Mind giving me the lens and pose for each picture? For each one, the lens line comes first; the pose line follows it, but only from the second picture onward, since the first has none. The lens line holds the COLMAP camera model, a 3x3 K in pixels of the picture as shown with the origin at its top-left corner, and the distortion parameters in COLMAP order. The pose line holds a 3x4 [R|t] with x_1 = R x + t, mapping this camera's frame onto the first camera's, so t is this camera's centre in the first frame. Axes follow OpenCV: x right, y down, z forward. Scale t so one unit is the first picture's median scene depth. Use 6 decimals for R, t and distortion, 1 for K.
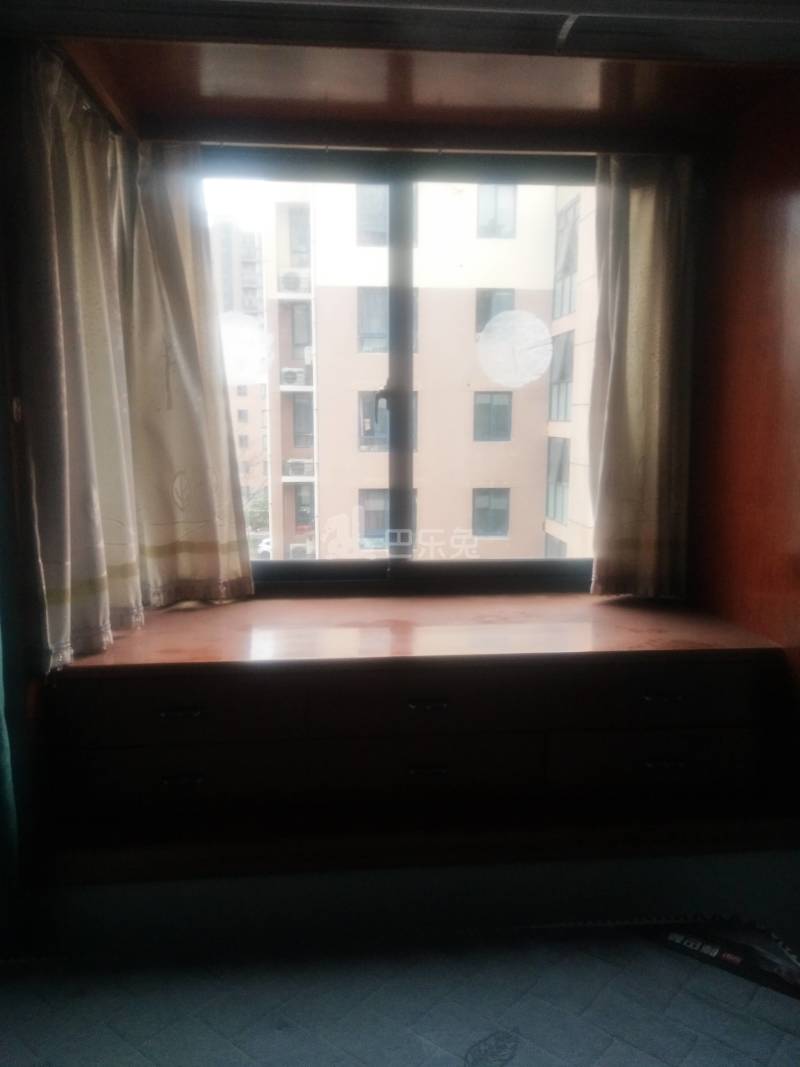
lens RADIAL K [[797.8, 0, 400.0], [0, 797.8, 533.5], [0, 0, 1]] dist [0.018014, 0.000609]
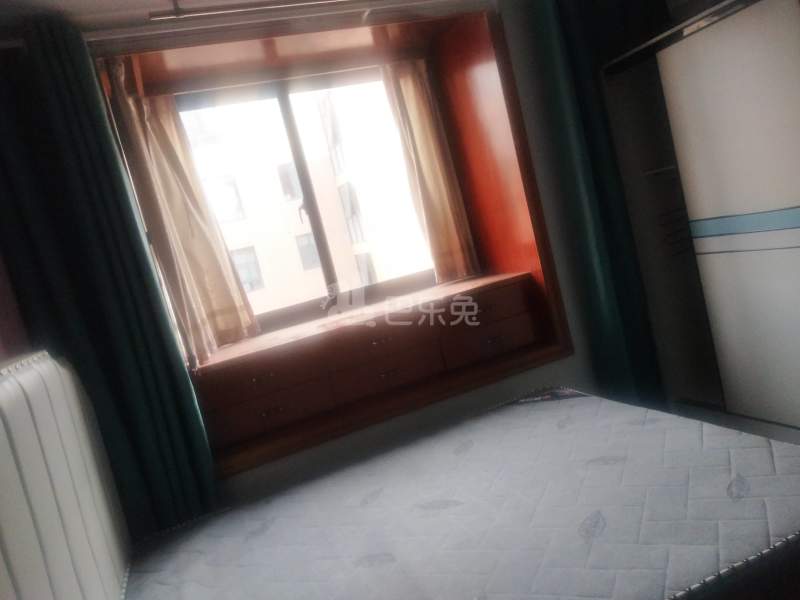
lens RADIAL K [[598.2, 0, 400.0], [0, 598.2, 300.0], [0, 0, 1]] dist [0.018014, 0.000609]
pose [[0.934919, -0.254345, 0.247456, -0.215134], [0.271140, 0.961876, -0.035747, 0.146190], [-0.228930, 0.100515, 0.968239, -0.375974]]
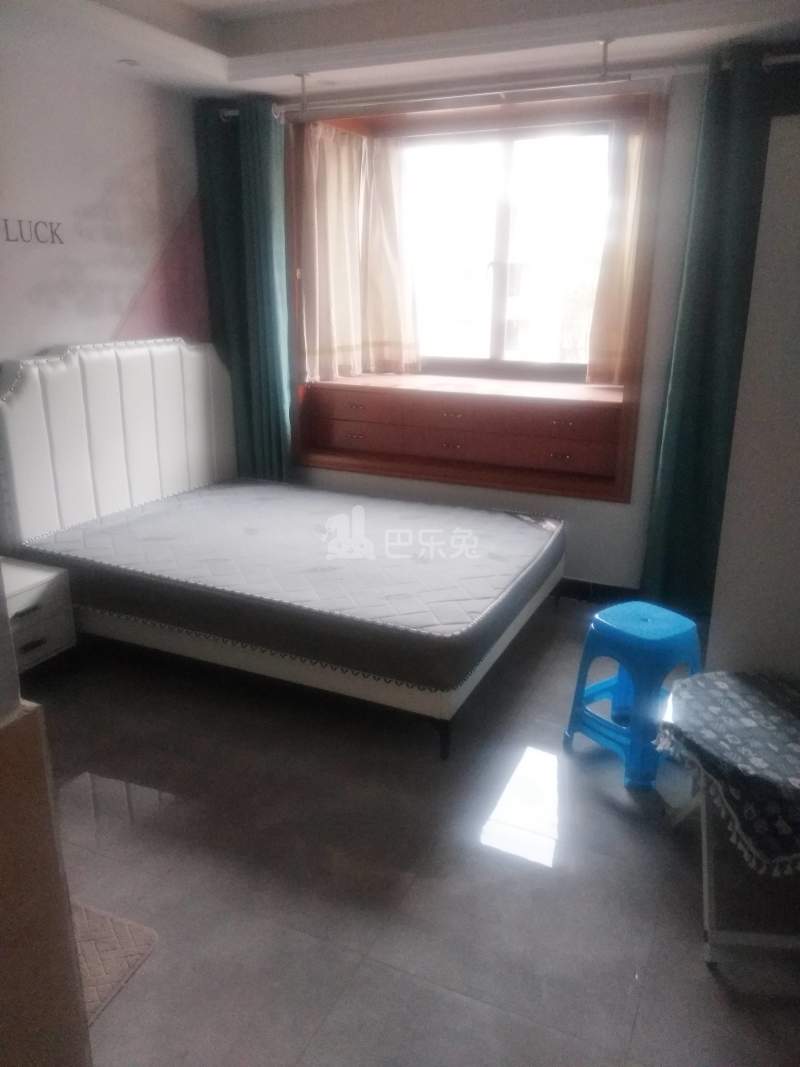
lens RADIAL K [[761.0, 0, 400.0], [0, 761.0, 533.5], [0, 0, 1]] dist [0.012123, 0.000910]
pose [[0.859257, 0.159301, -0.486107, 0.780934], [-0.082069, 0.980895, 0.176380, 0.145662], [0.504918, -0.111662, 0.855914, -0.703737]]
